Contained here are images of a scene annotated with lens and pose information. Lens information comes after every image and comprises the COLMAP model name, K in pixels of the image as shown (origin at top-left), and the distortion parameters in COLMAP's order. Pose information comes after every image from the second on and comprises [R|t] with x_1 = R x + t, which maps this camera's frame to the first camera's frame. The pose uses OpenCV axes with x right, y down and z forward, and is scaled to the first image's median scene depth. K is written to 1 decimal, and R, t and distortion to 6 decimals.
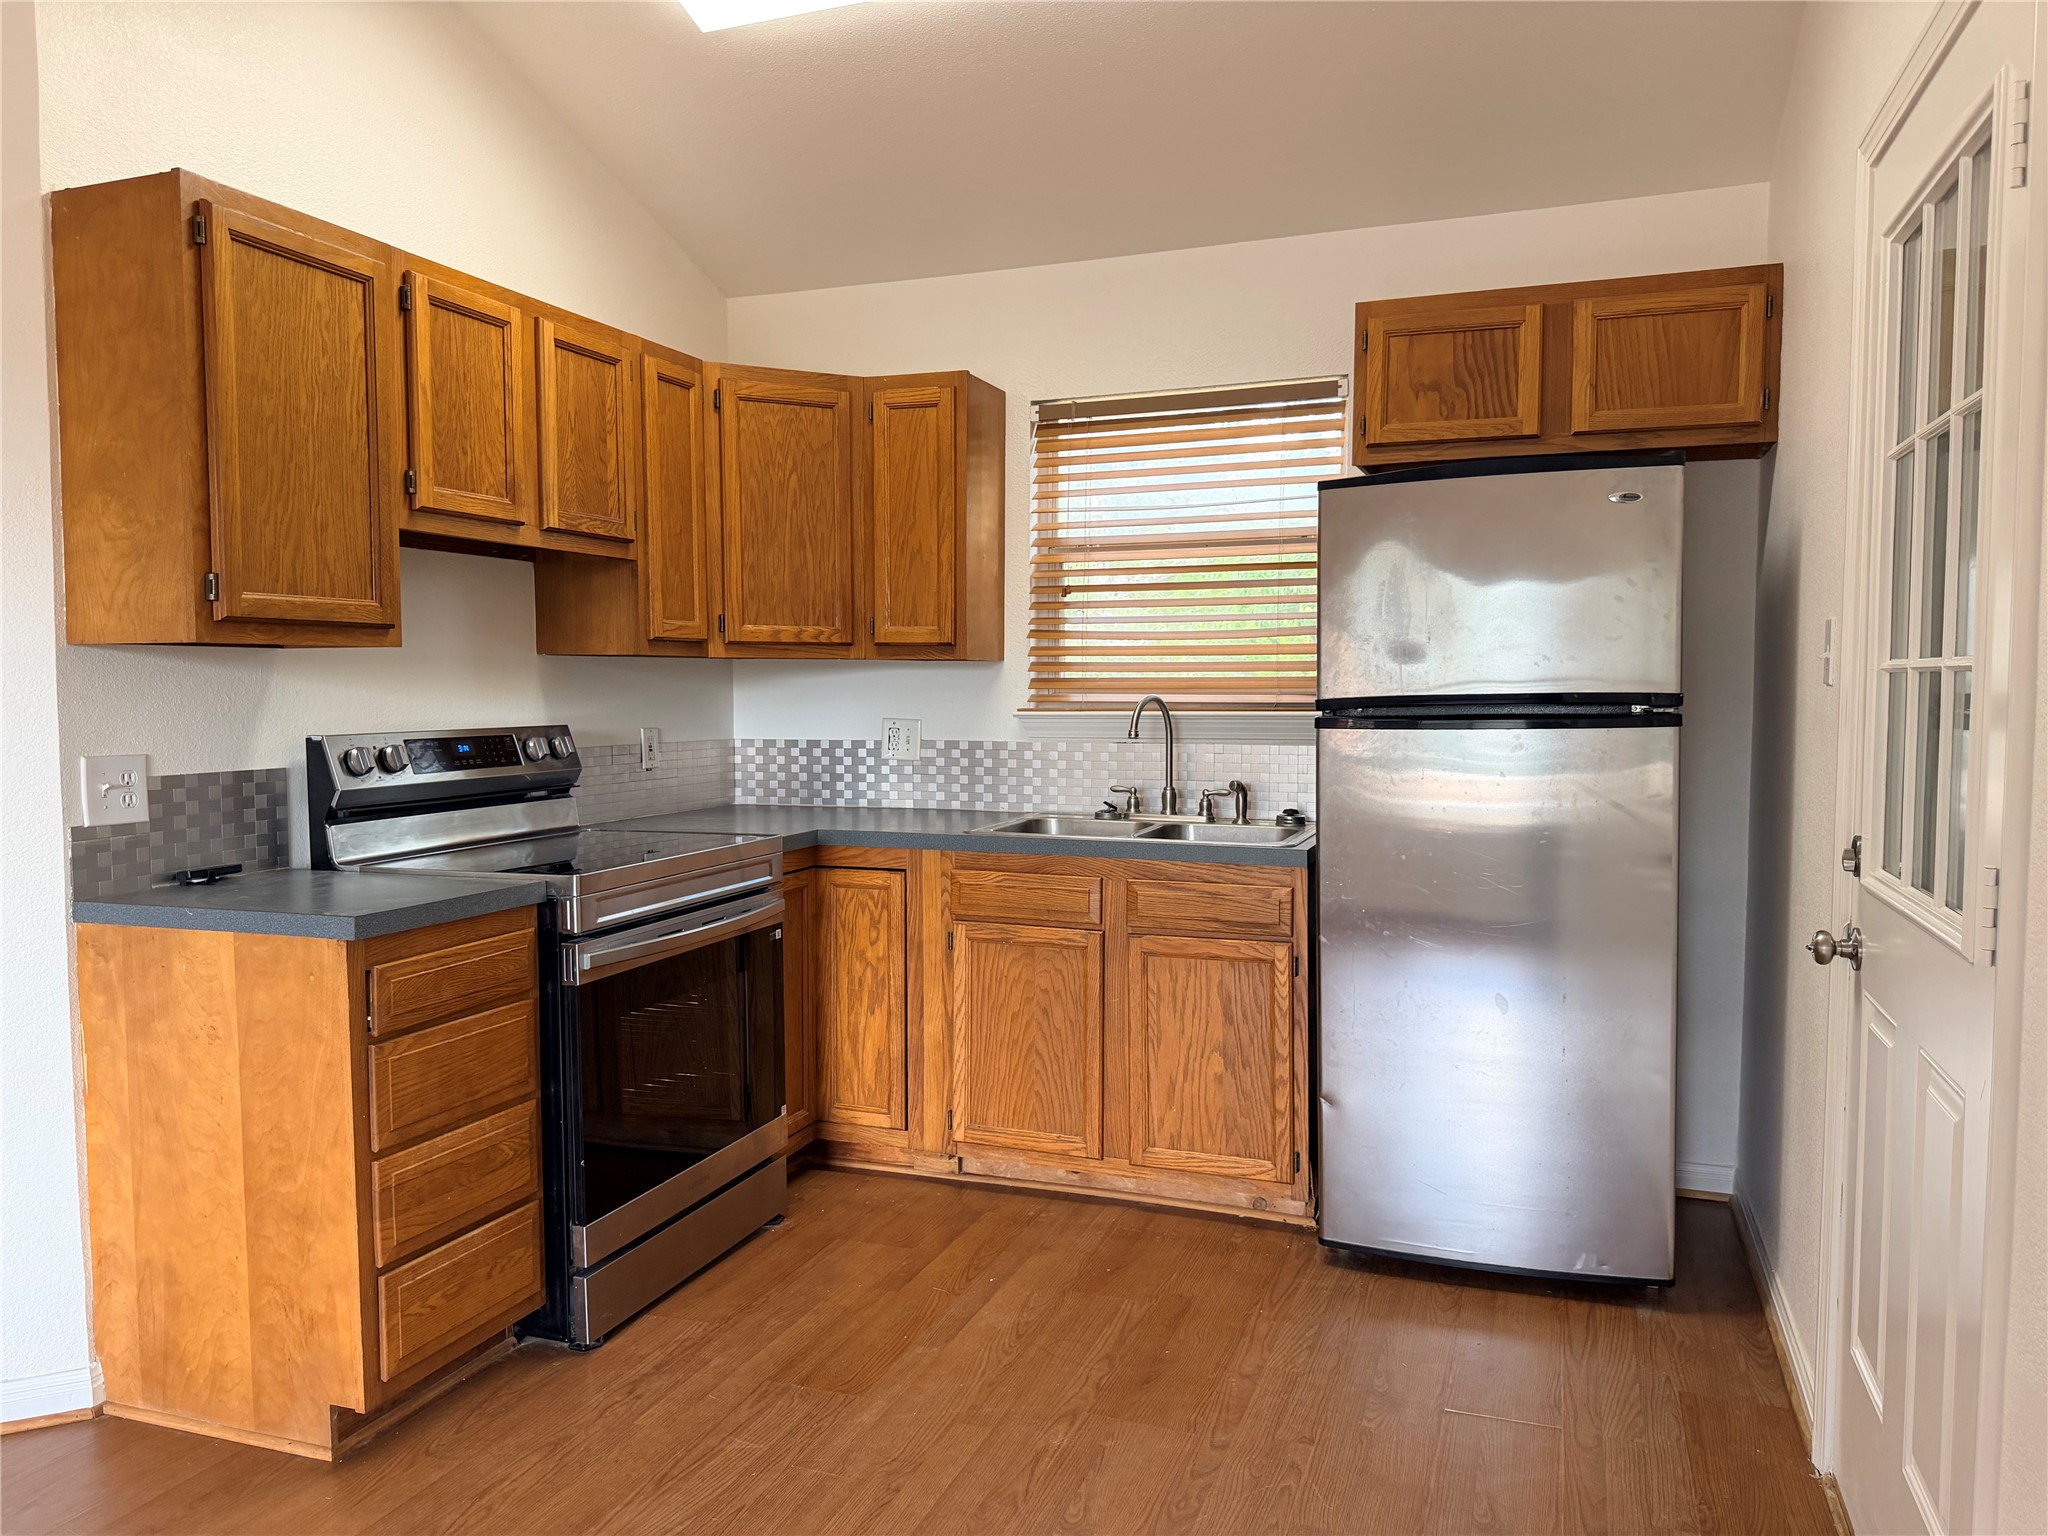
lens RADIAL K [[1451.4, 0, 1024.0], [0, 1451.4, 768.0], [0, 0, 1]] dist [0.098965, -0.132994]
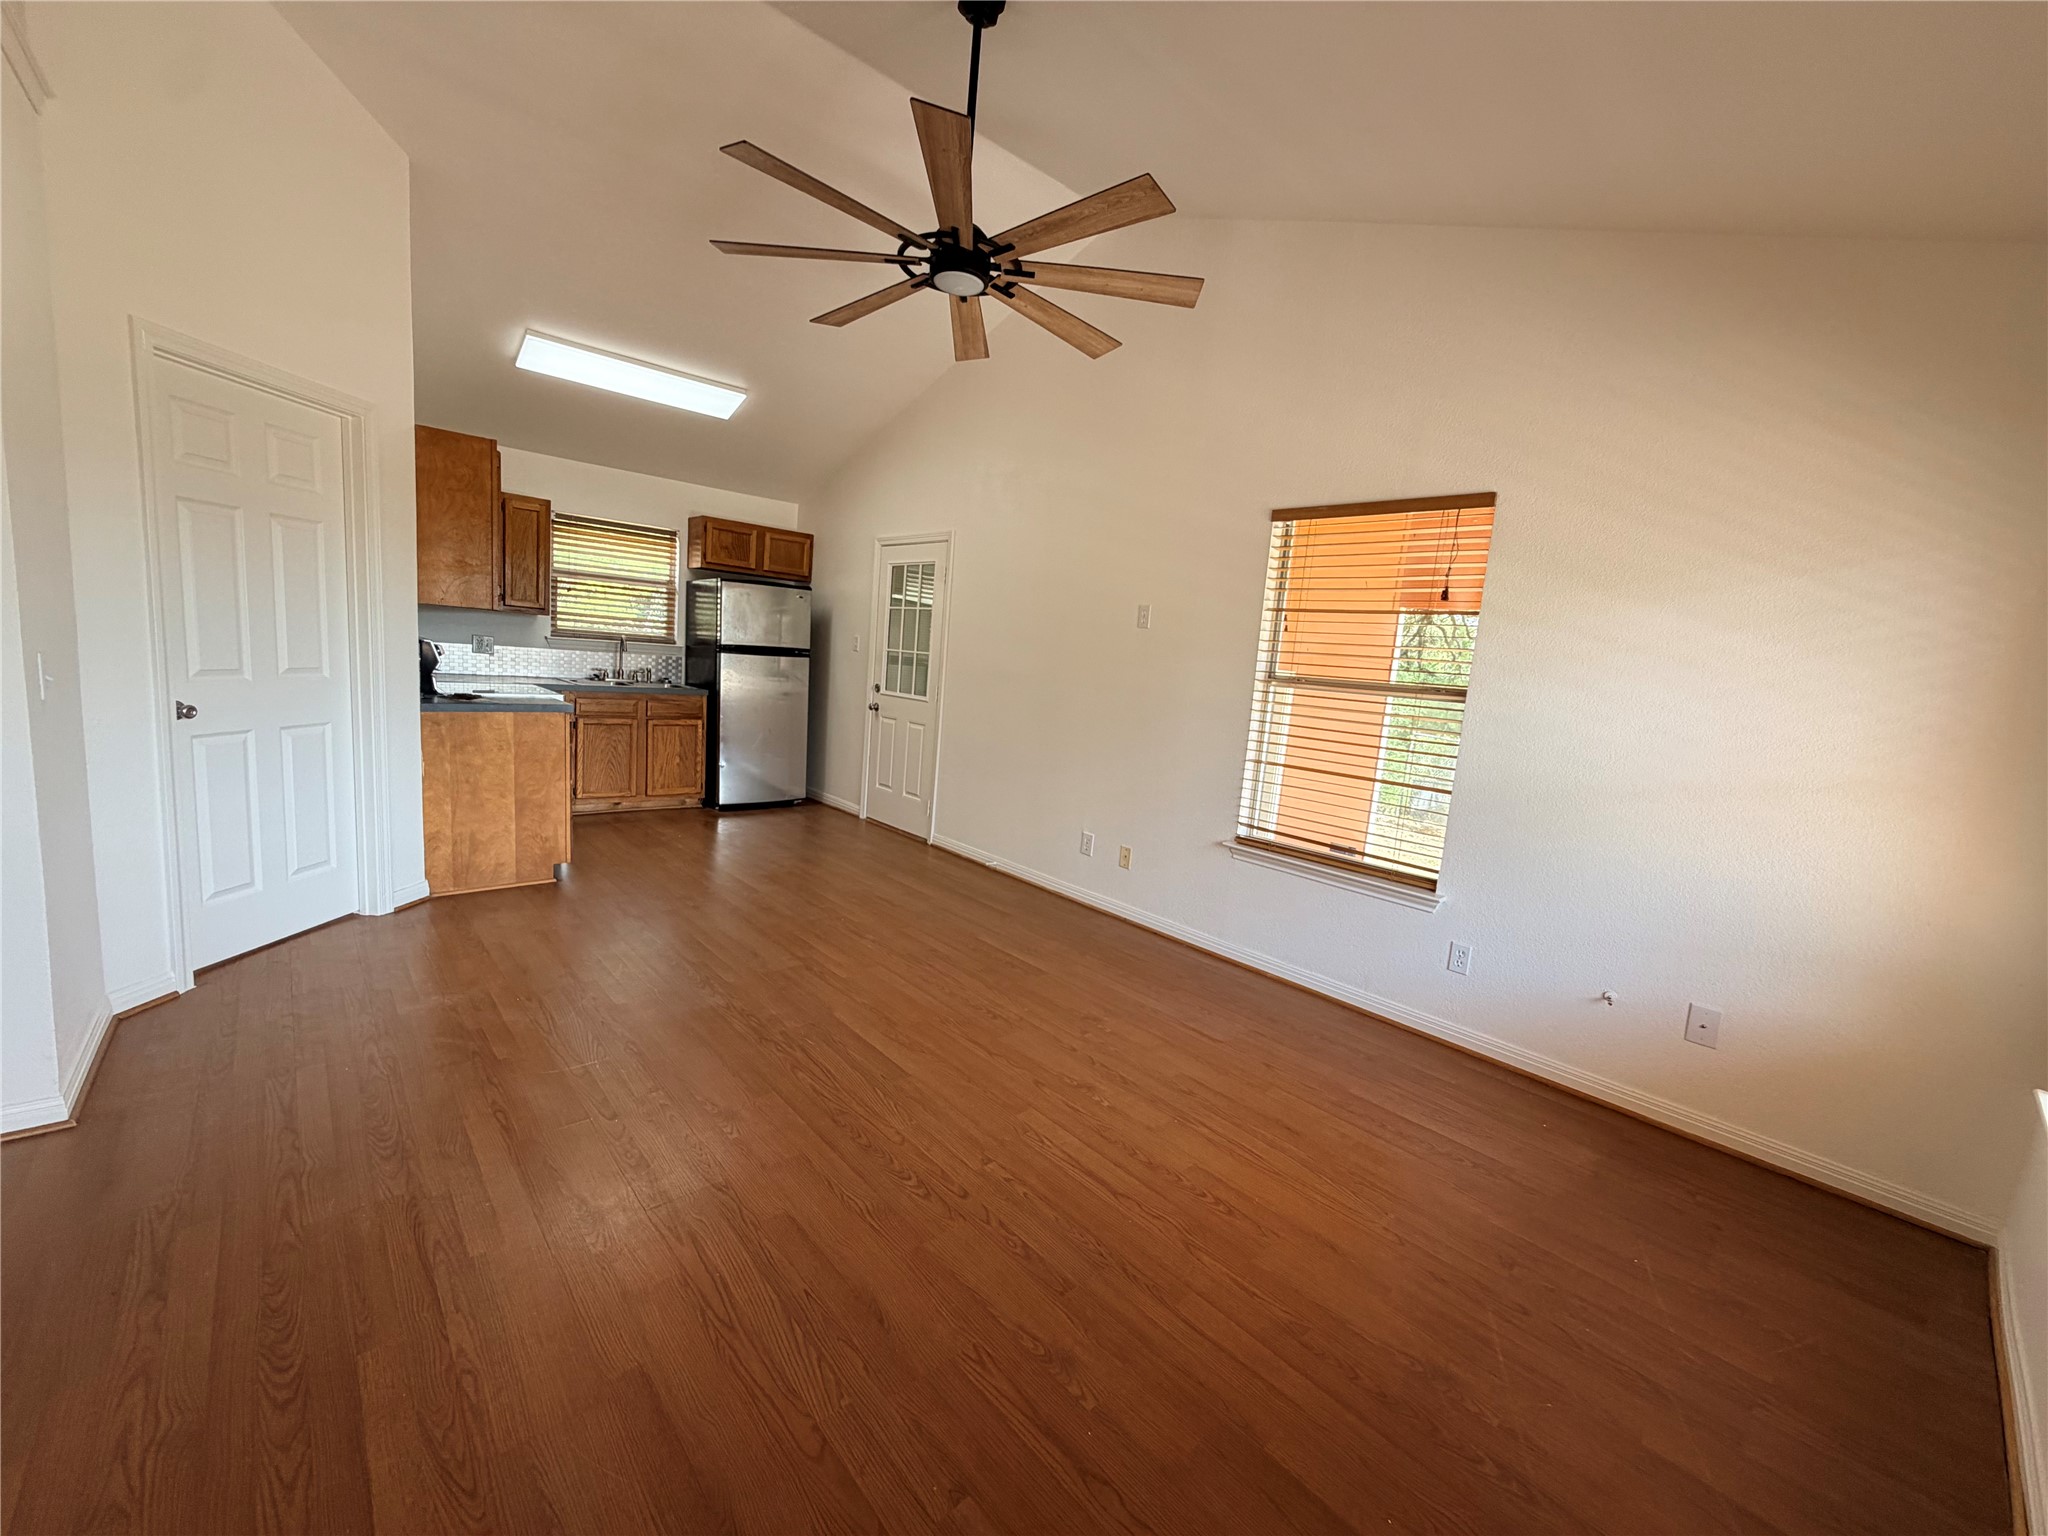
lens RADIAL K [[818.9, 0, 1018.9], [0, 818.9, 773.4], [0, 0, 1]] dist [0.000763, 0.000248]
pose [[0.465219, -0.086210, 0.880987, -1.079101], [-0.029275, 0.993203, 0.112650, 0.014005], [-0.884711, -0.078198, 0.459534, -0.455728]]
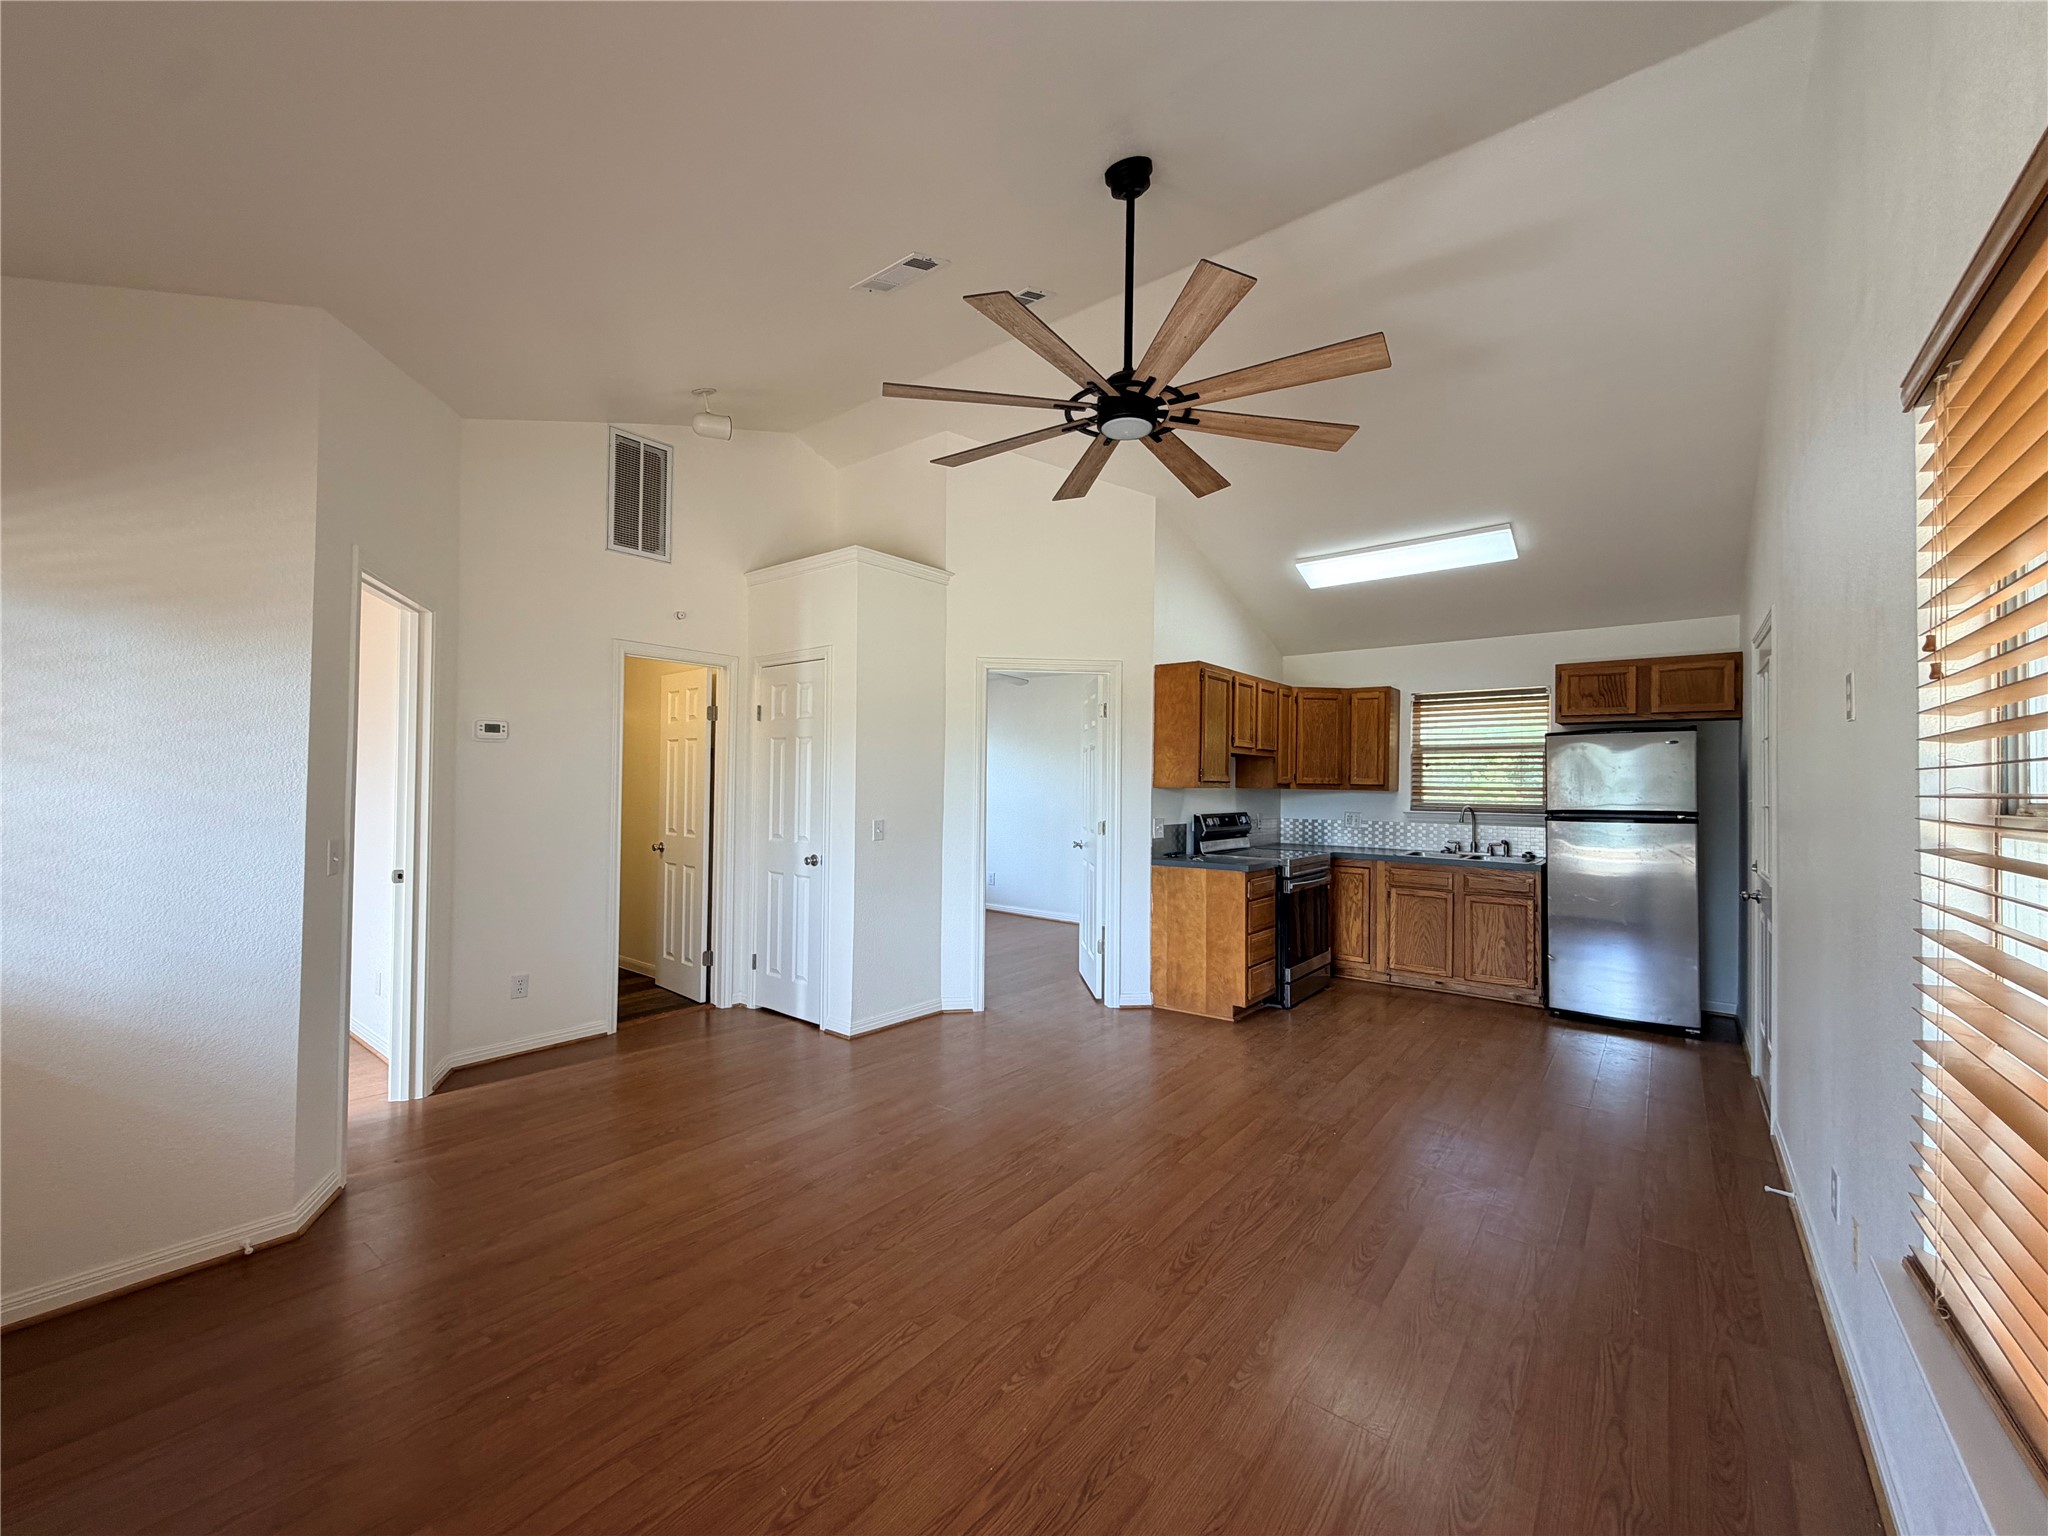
lens RADIAL K [[818.9, 0, 1018.9], [0, 818.9, 773.4], [0, 0, 1]] dist [0.000763, 0.000248]
pose [[0.950313, 0.010589, -0.311116, -0.251993], [-0.034086, 0.996952, -0.070185, 0.025005], [0.309424, 0.077302, 0.947777, -0.747000]]
